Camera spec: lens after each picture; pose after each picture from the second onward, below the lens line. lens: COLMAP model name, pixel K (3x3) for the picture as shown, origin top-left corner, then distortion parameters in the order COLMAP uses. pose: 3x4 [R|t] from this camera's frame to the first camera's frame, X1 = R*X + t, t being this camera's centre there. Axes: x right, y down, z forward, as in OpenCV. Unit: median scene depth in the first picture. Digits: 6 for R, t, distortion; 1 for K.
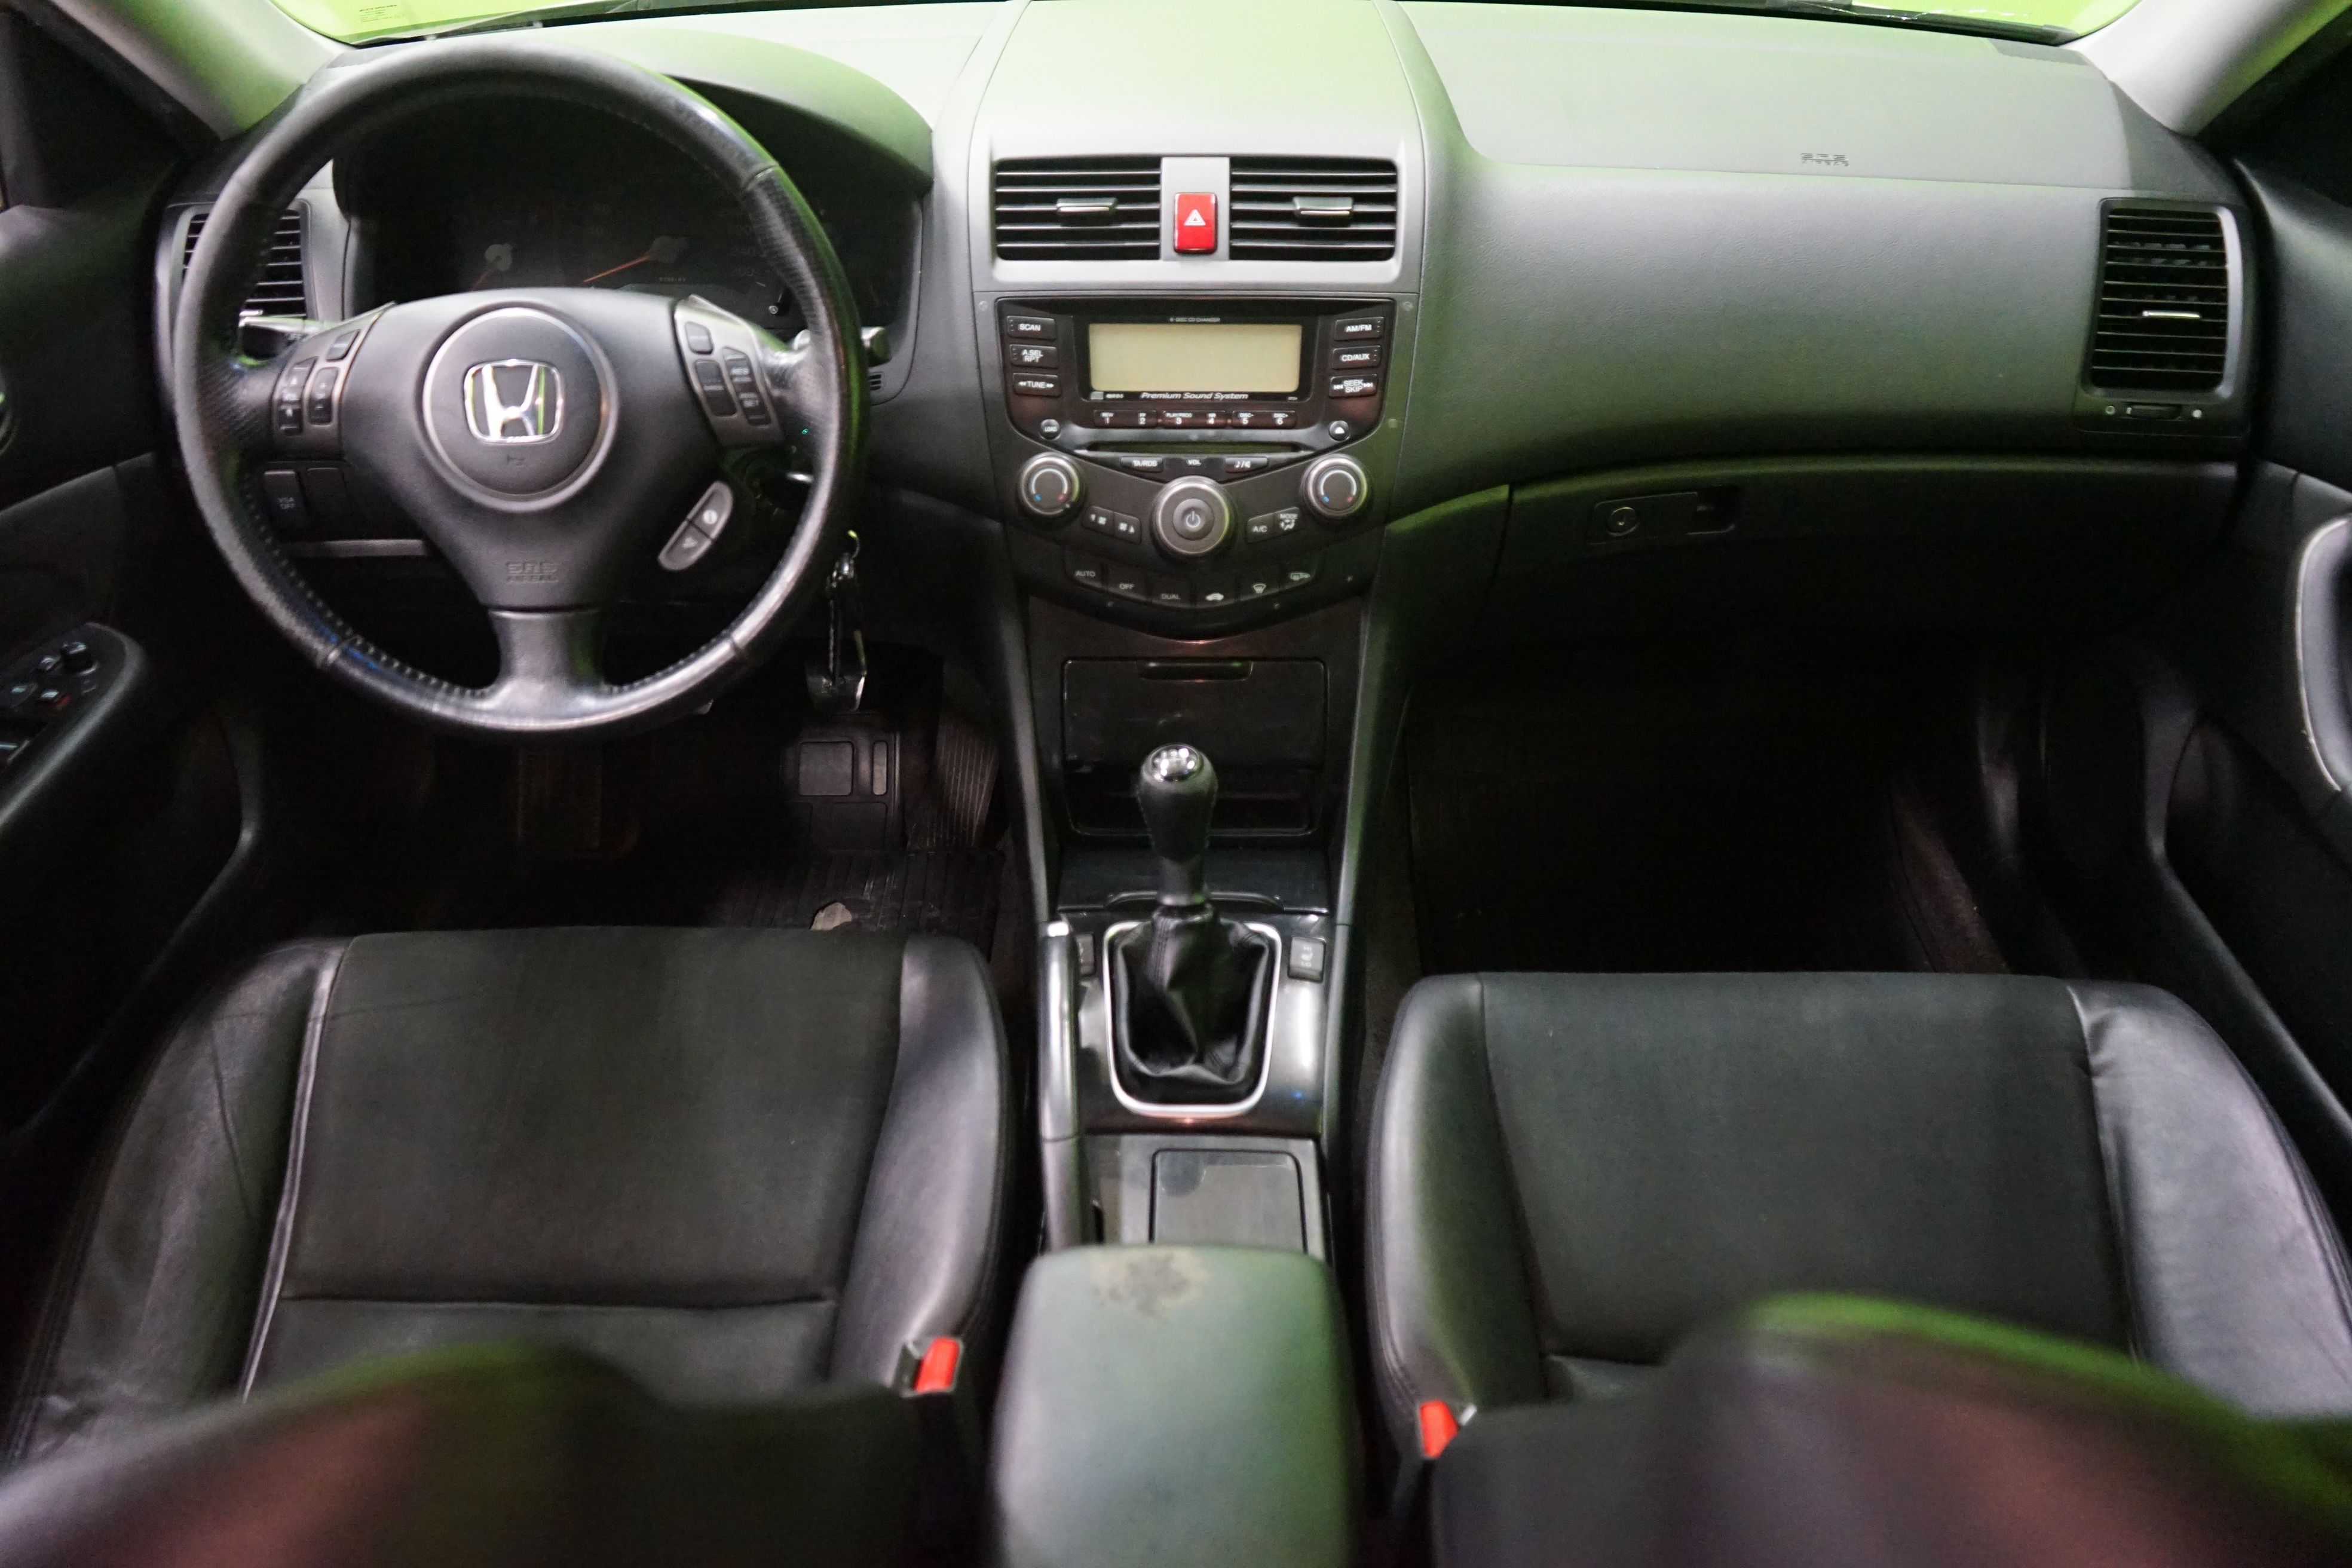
lens RADIAL K [[1992.2, 0, 1179.0], [0, 1992.2, 778.9], [0, 0, 1]] dist [0.000320, 0.052030]
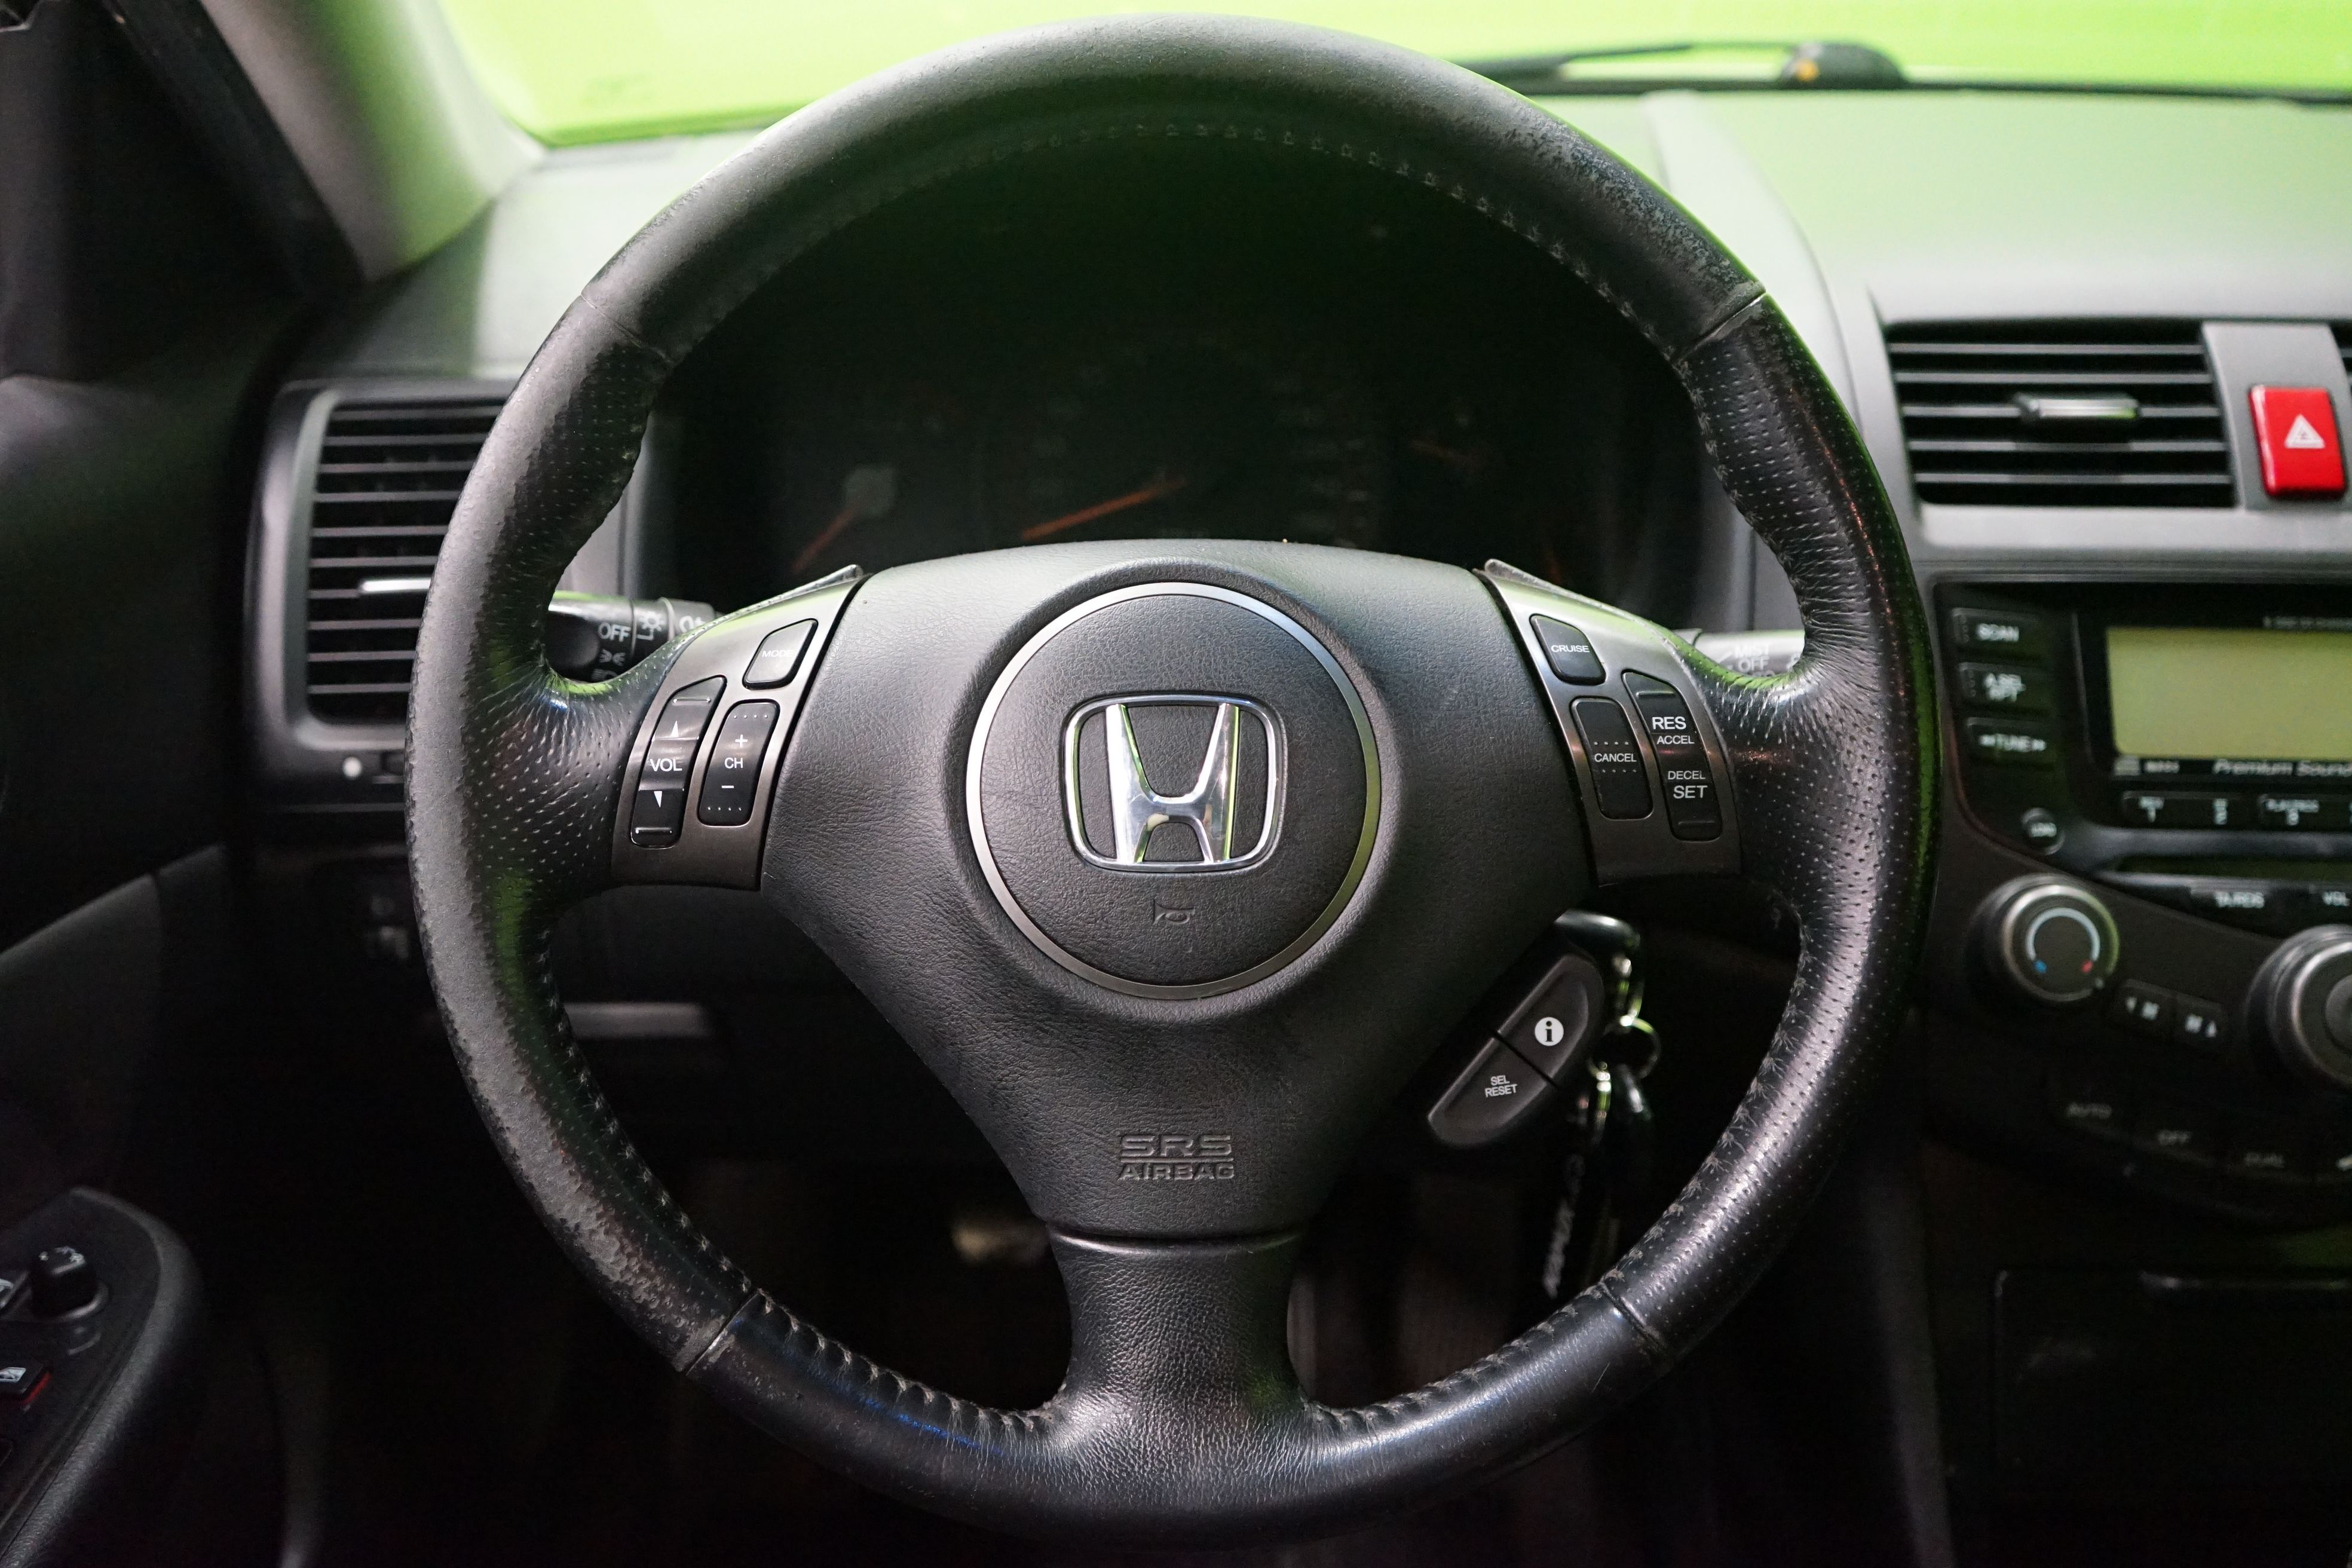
lens RADIAL K [[2264.7, 0, 1174.4], [0, 2264.7, 788.7], [0, 0, 1]] dist [0.035449, 0.000000]
pose [[0.999172, 0.013947, 0.038219, -0.318322], [-0.008104, 0.988808, -0.148971, -0.100679], [-0.039869, 0.148538, 0.988103, 0.447672]]
